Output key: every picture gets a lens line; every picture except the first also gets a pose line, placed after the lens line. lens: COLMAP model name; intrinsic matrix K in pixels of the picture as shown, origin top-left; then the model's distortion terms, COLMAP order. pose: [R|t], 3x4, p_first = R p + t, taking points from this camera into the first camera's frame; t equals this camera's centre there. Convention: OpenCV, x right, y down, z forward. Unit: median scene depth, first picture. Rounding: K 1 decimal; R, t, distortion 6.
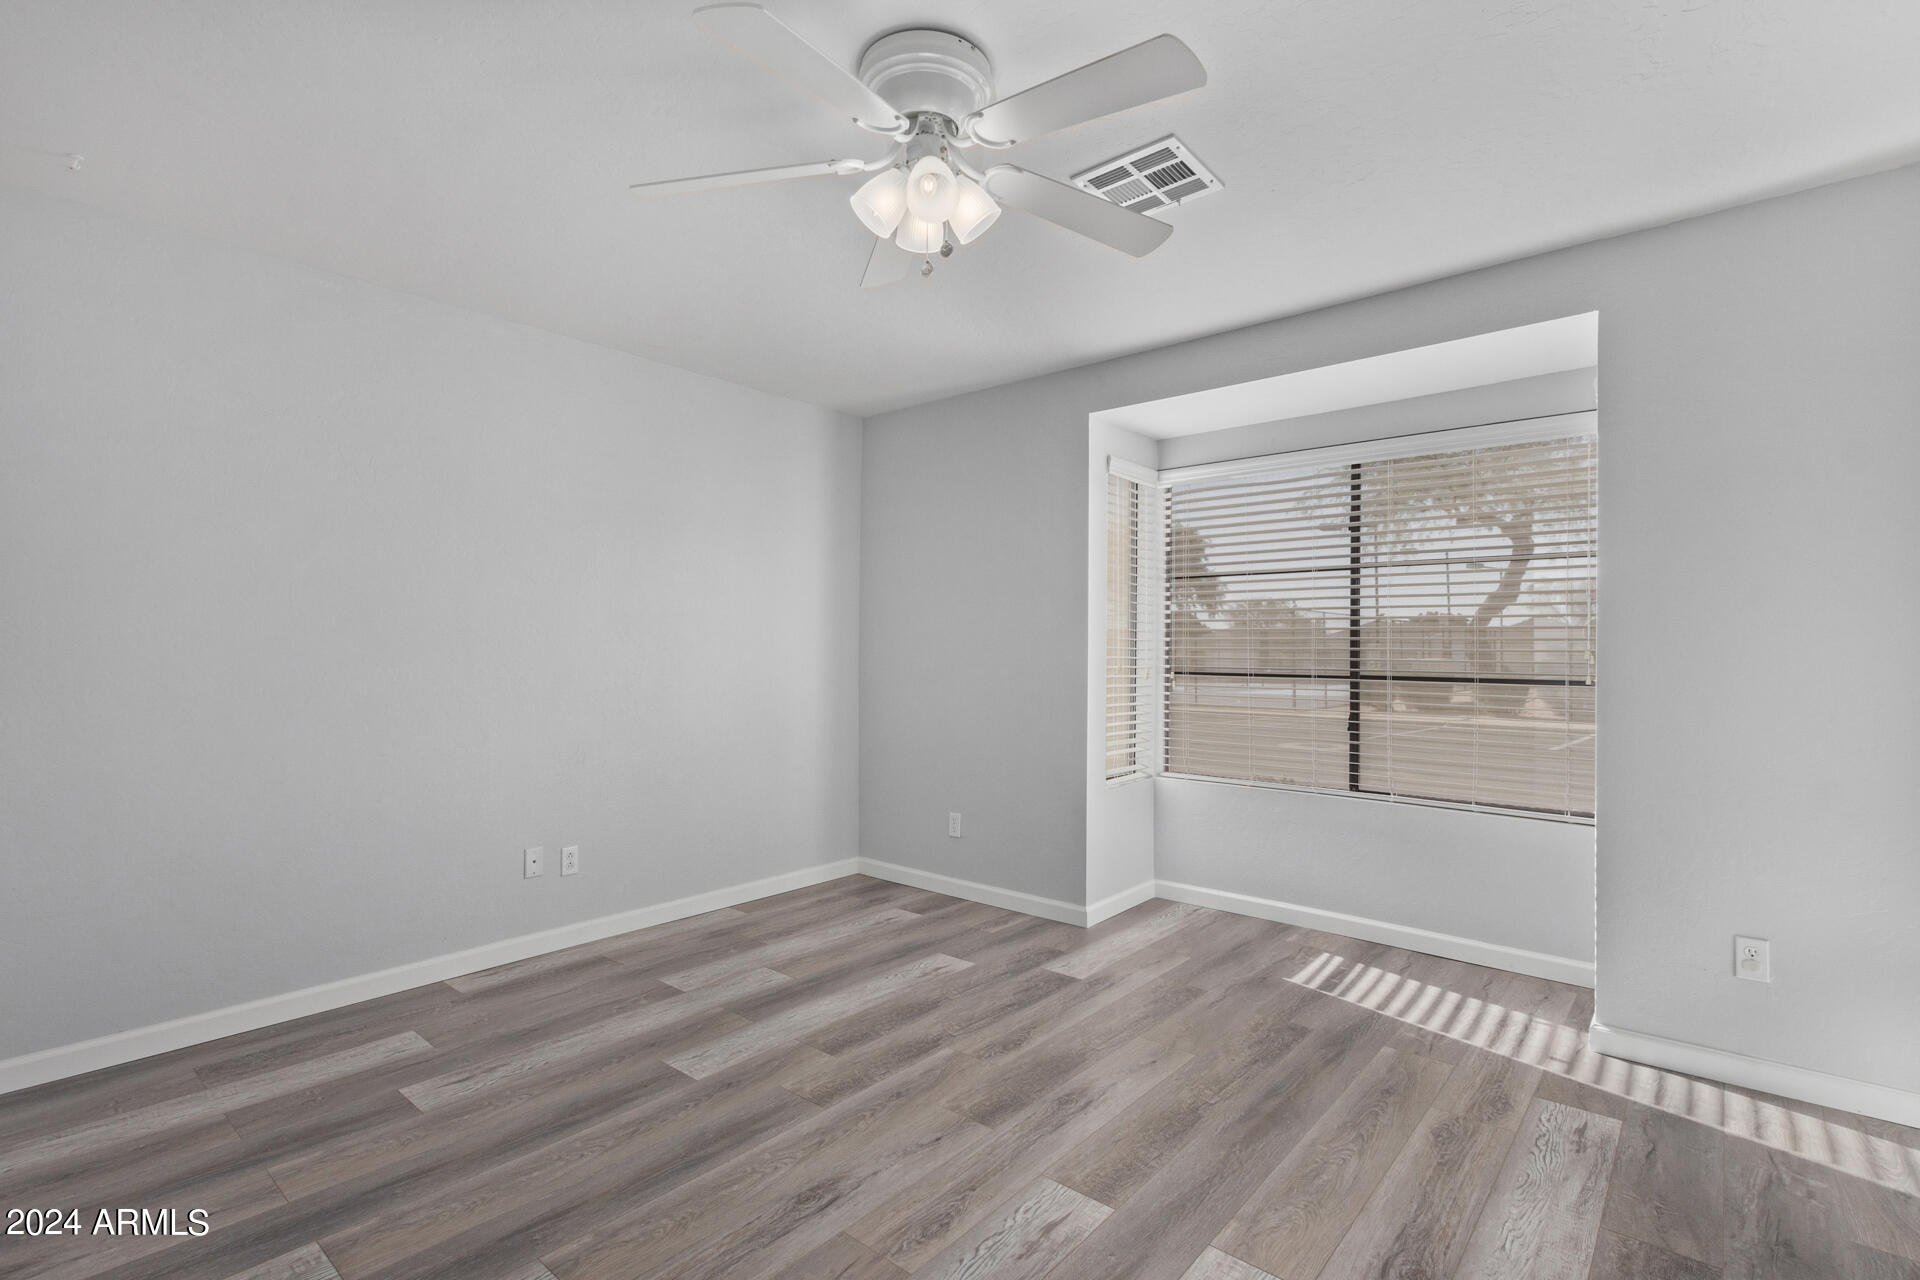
lens RADIAL K [[887.1, 0, 958.5], [0, 887.1, 647.4], [0, 0, 1]] dist [0.009918, -0.005235]
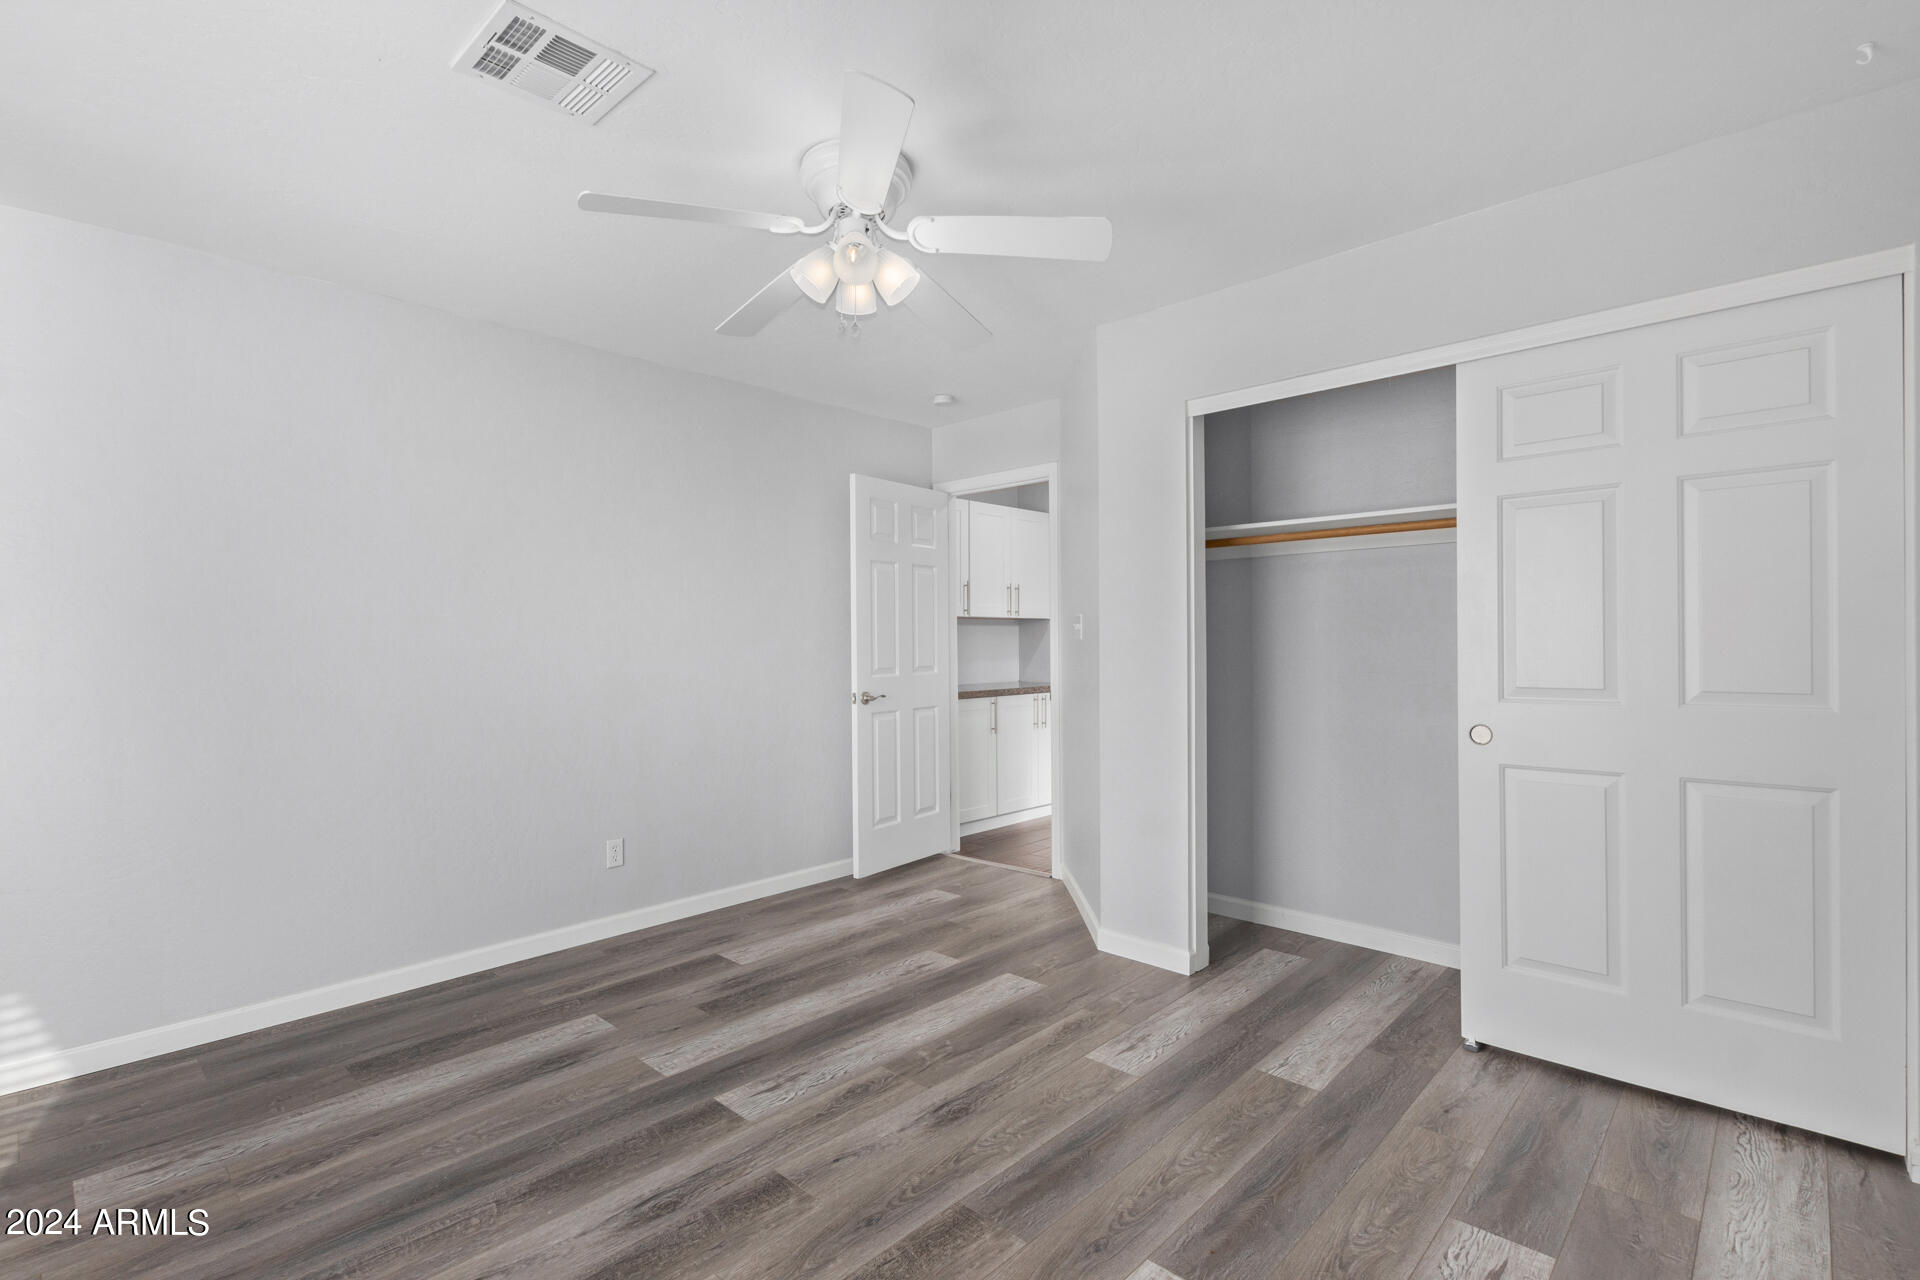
lens RADIAL K [[887.1, 0, 956.6], [0, 887.1, 642.4], [0, 0, 1]] dist [0.009918, -0.005235]
pose [[-0.998621, 0.004576, 0.052305, -0.213353], [0.004298, 0.999976, -0.005418, -0.002763], [-0.052328, -0.005186, -0.998616, 2.028835]]
